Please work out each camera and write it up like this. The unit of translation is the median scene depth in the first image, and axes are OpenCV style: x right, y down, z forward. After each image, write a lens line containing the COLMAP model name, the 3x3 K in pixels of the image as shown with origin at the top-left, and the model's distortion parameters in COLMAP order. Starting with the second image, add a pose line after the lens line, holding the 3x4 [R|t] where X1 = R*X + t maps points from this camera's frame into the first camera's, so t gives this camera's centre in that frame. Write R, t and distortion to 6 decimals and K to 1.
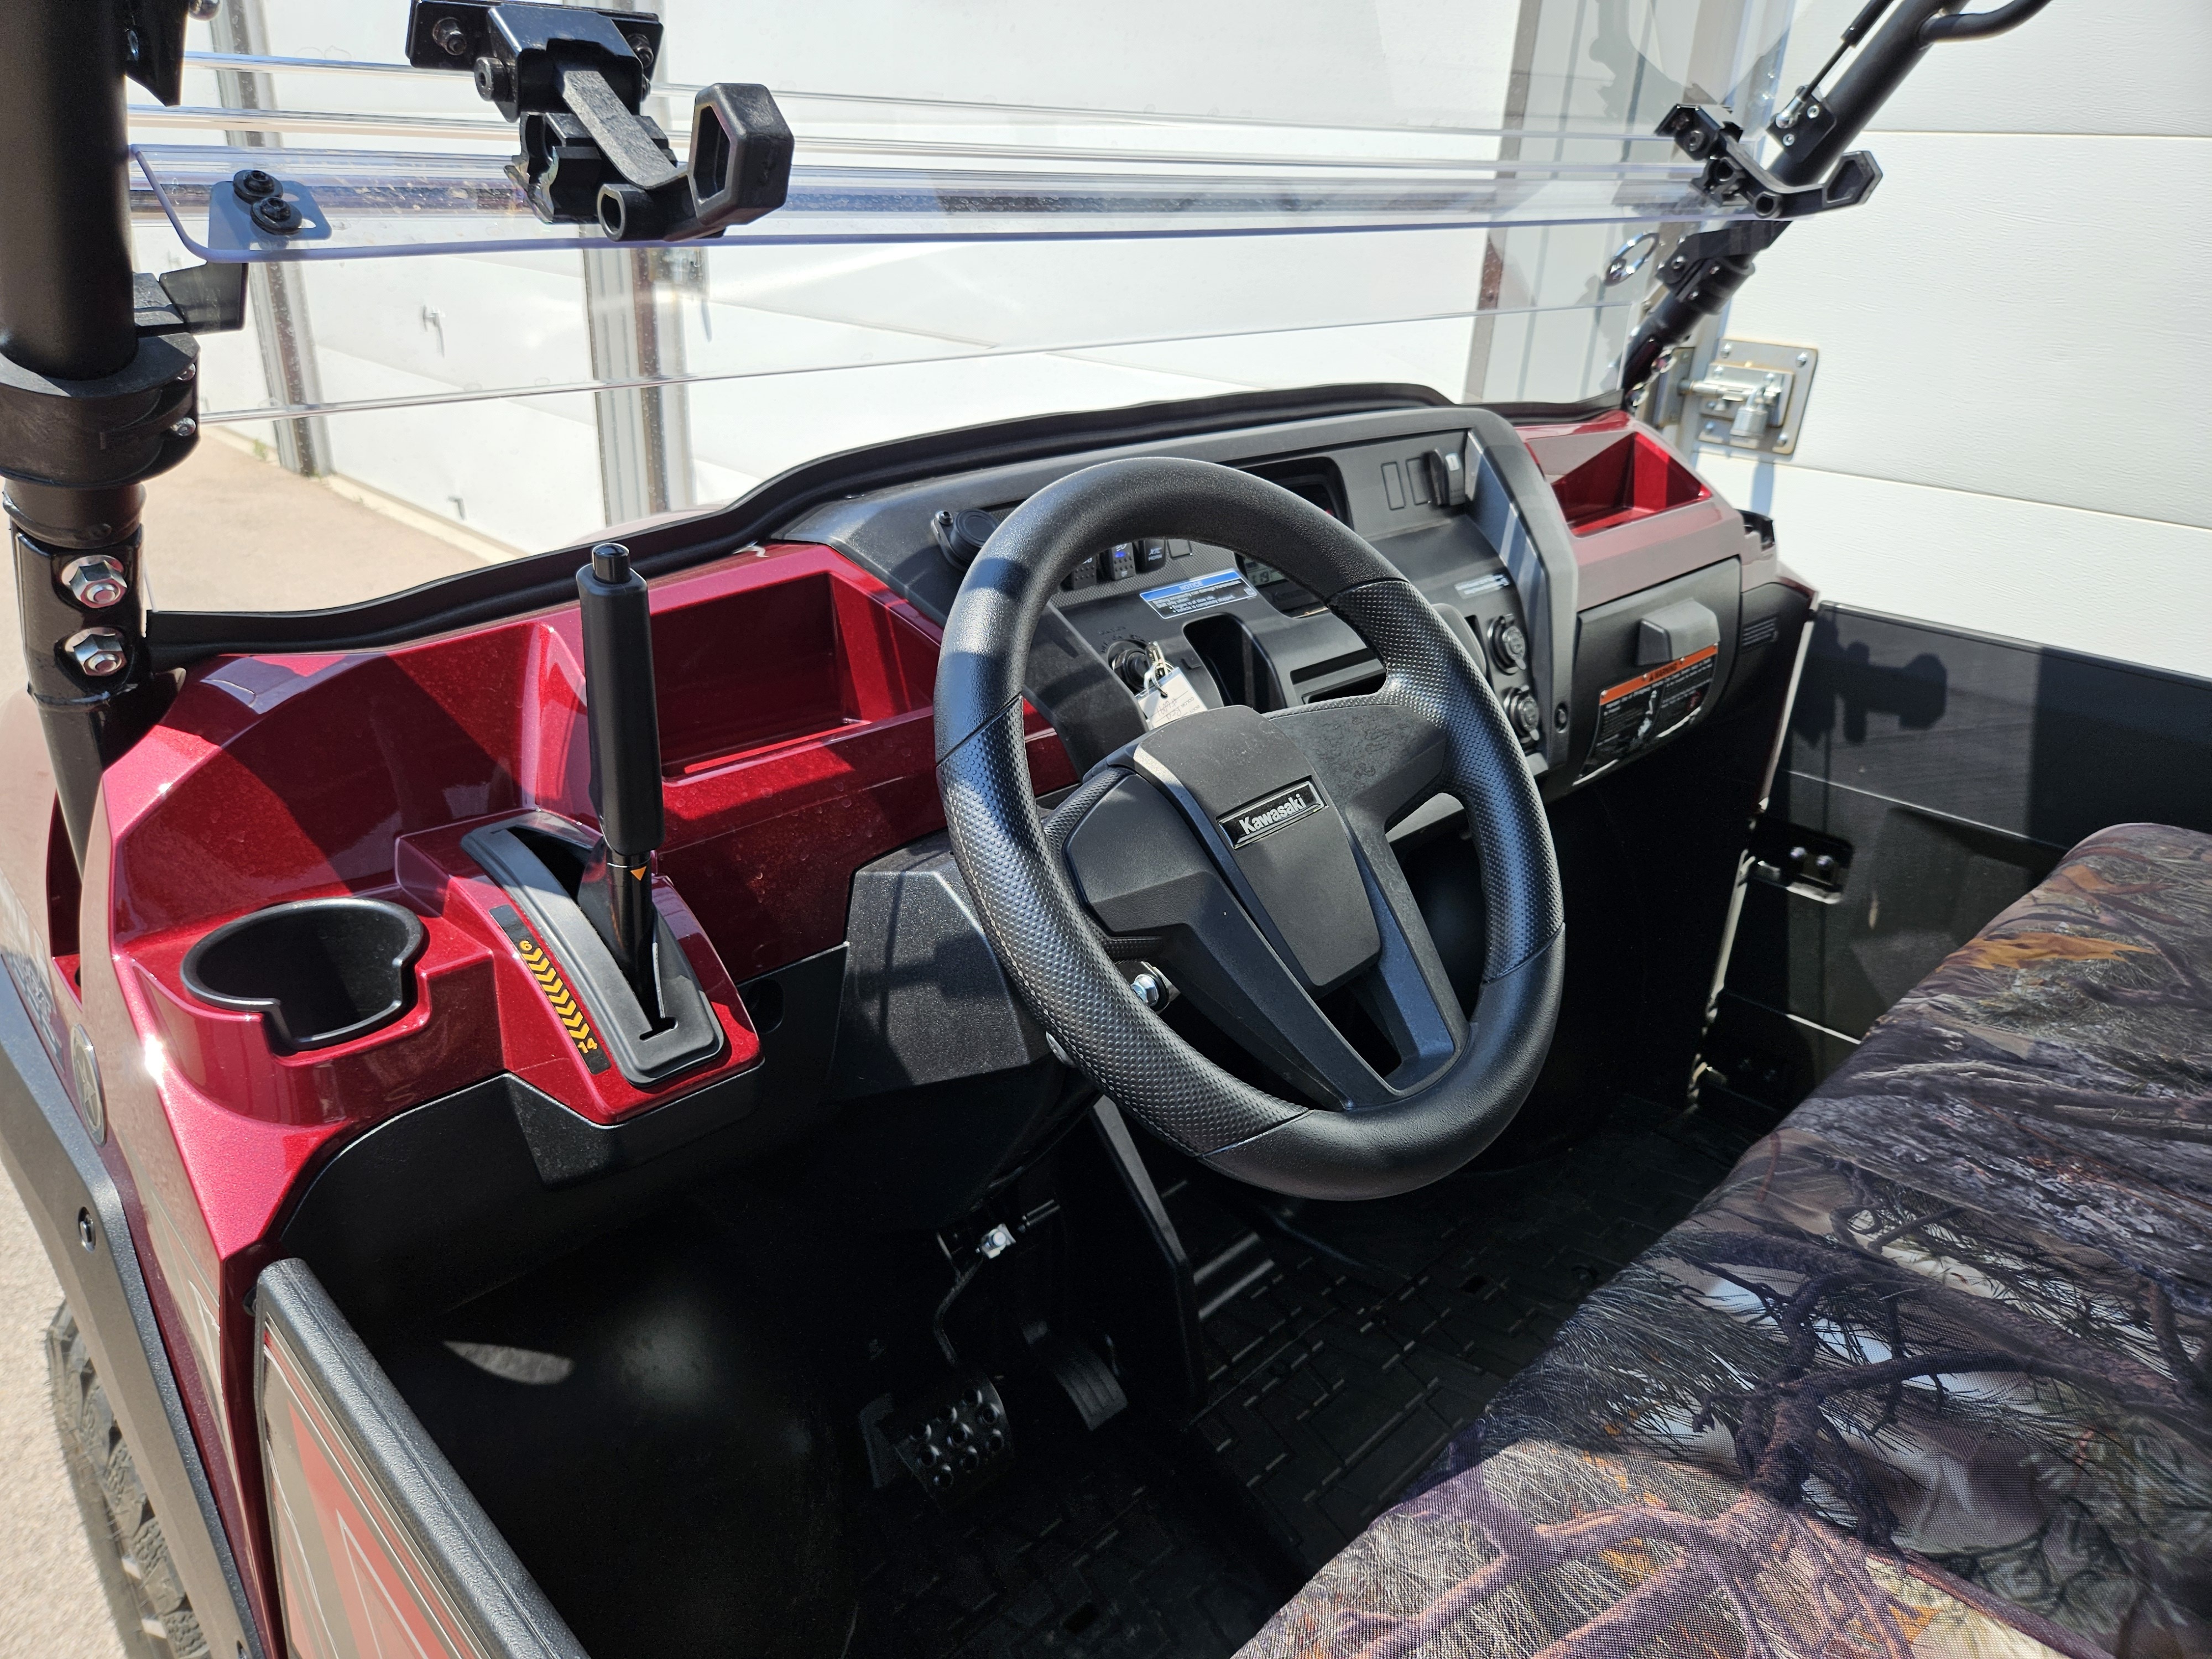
lens RADIAL K [[1491.4, 0, 1109.5], [0, 1491.4, 826.2], [0, 0, 1]] dist [0.009338, -0.005627]
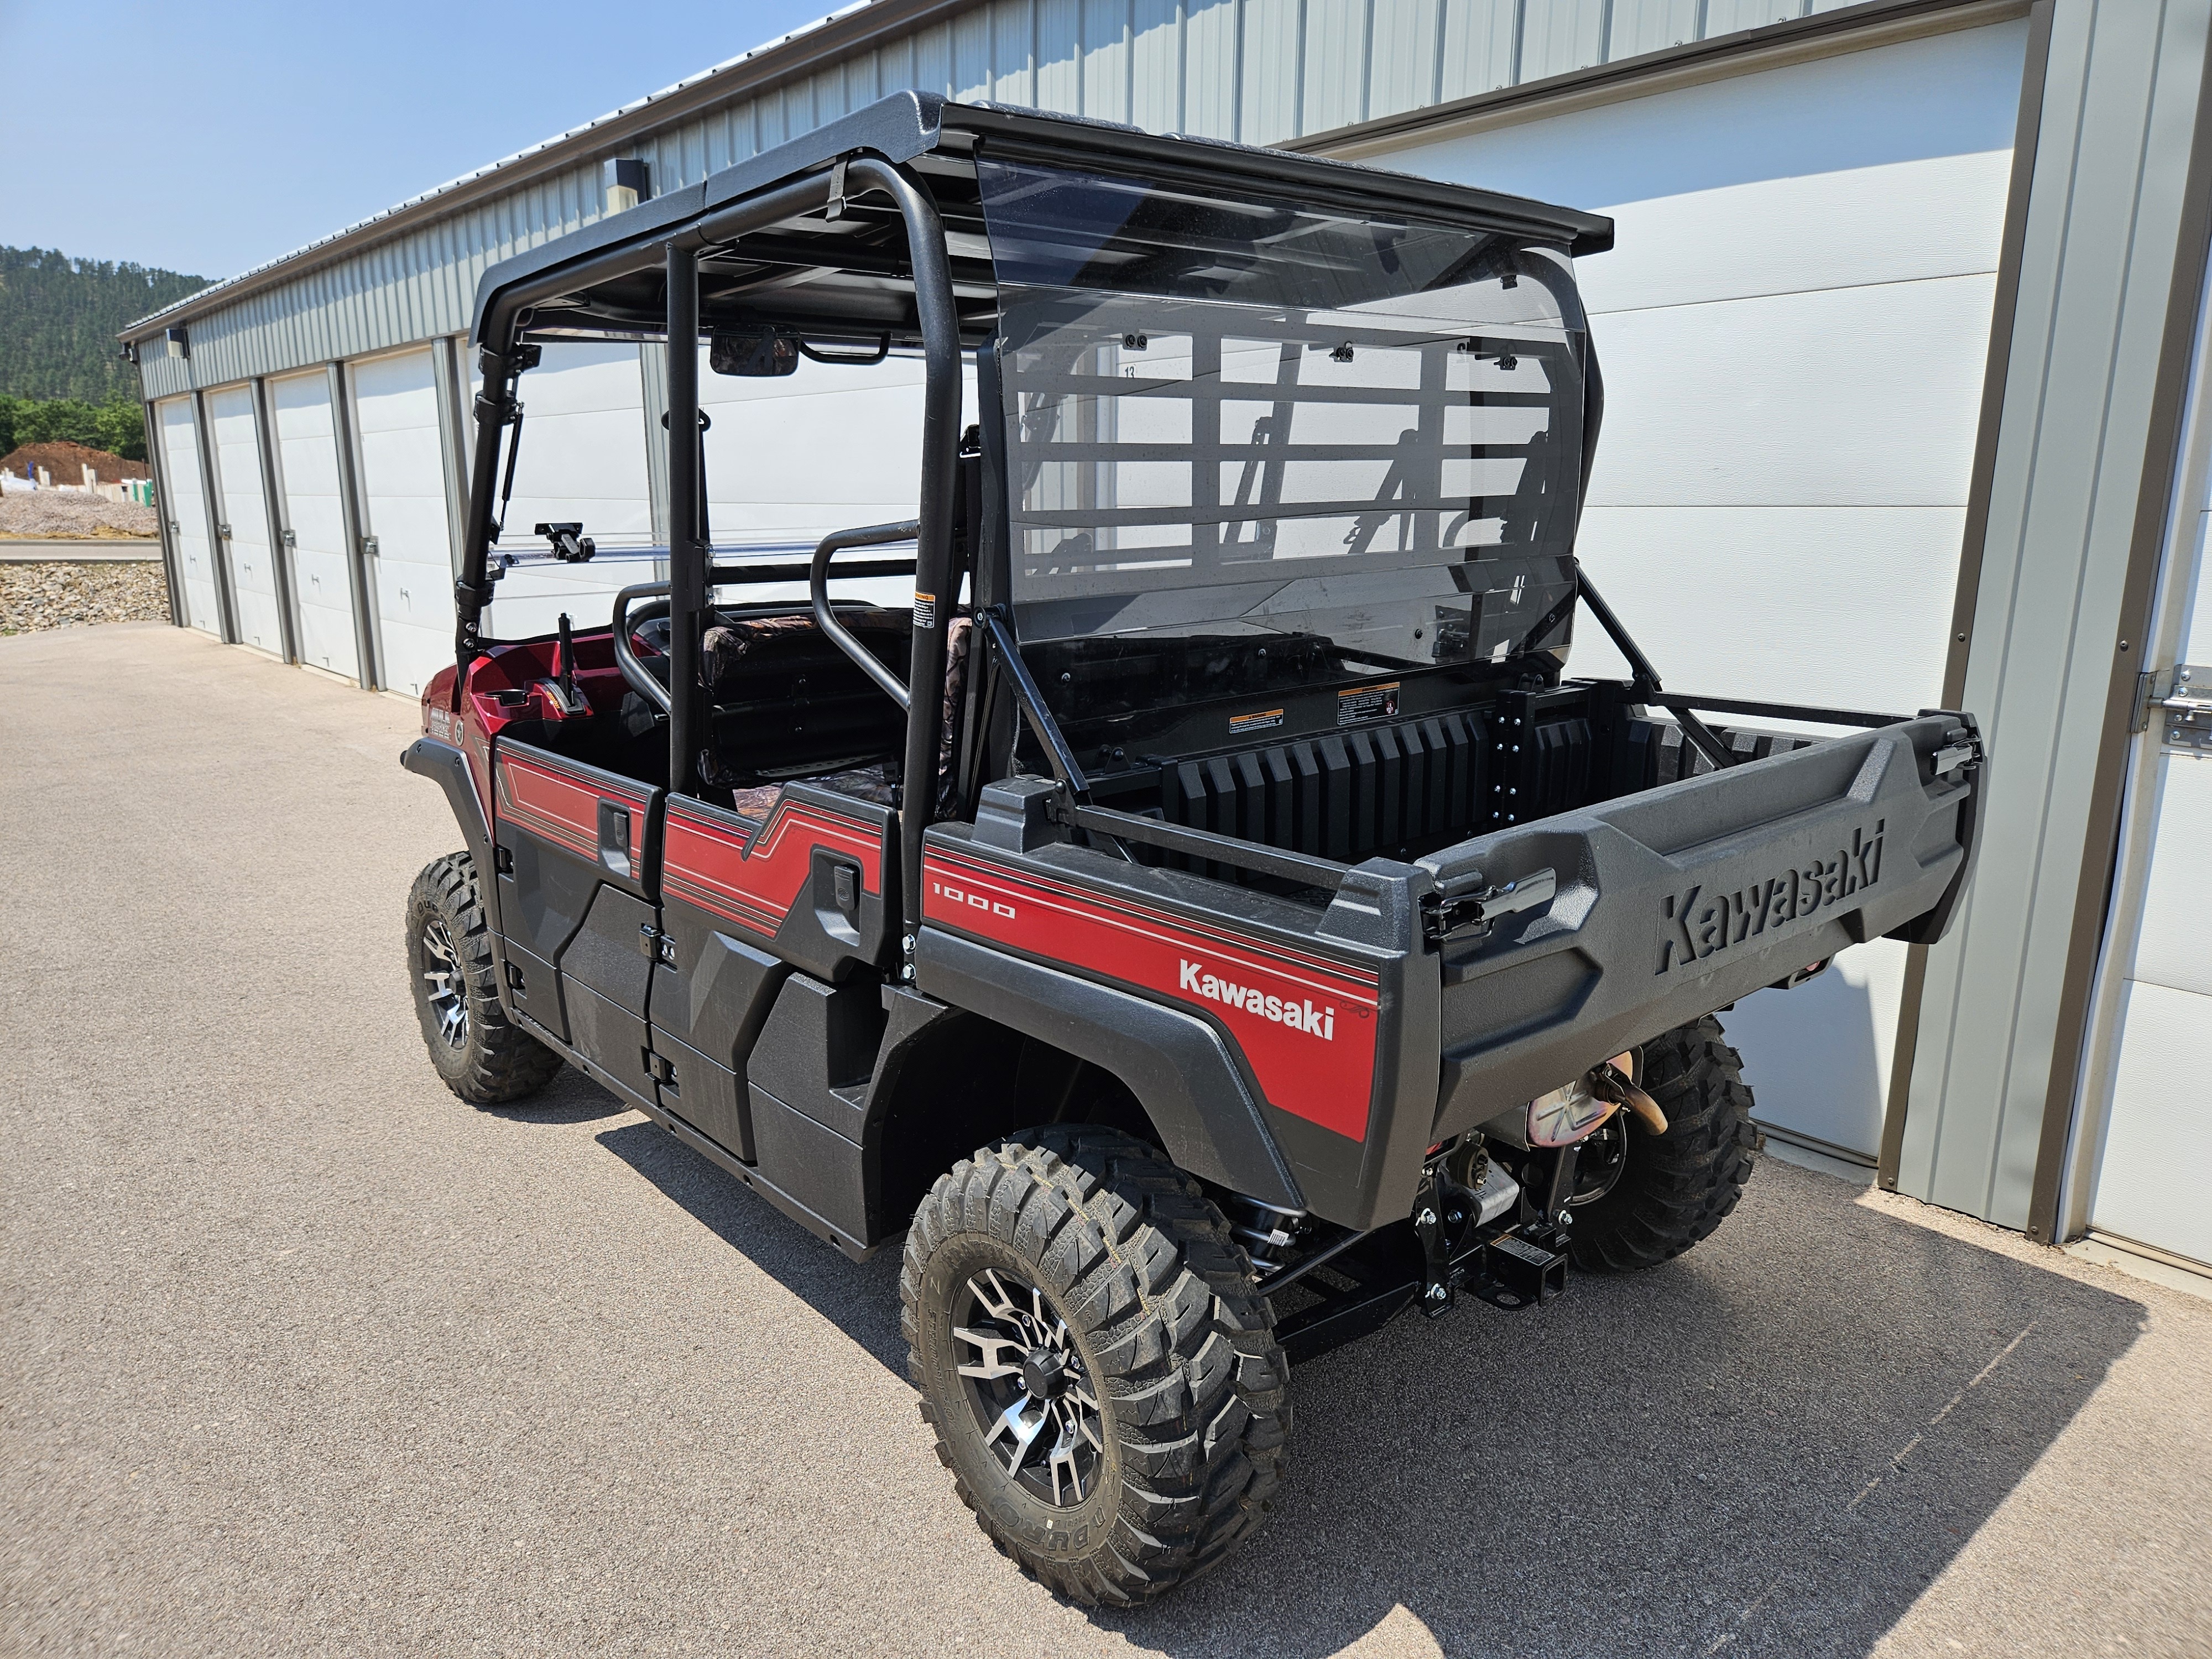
lens RADIAL K [[1491.4, 0, 1101.0], [0, 1491.4, 835.5], [0, 0, 1]] dist [0.009338, -0.005627]
pose [[0.998324, -0.027103, -0.051138, 1.907021], [0.017411, 0.983288, -0.181223, 1.654524], [0.055195, 0.180029, 0.982112, -4.180590]]
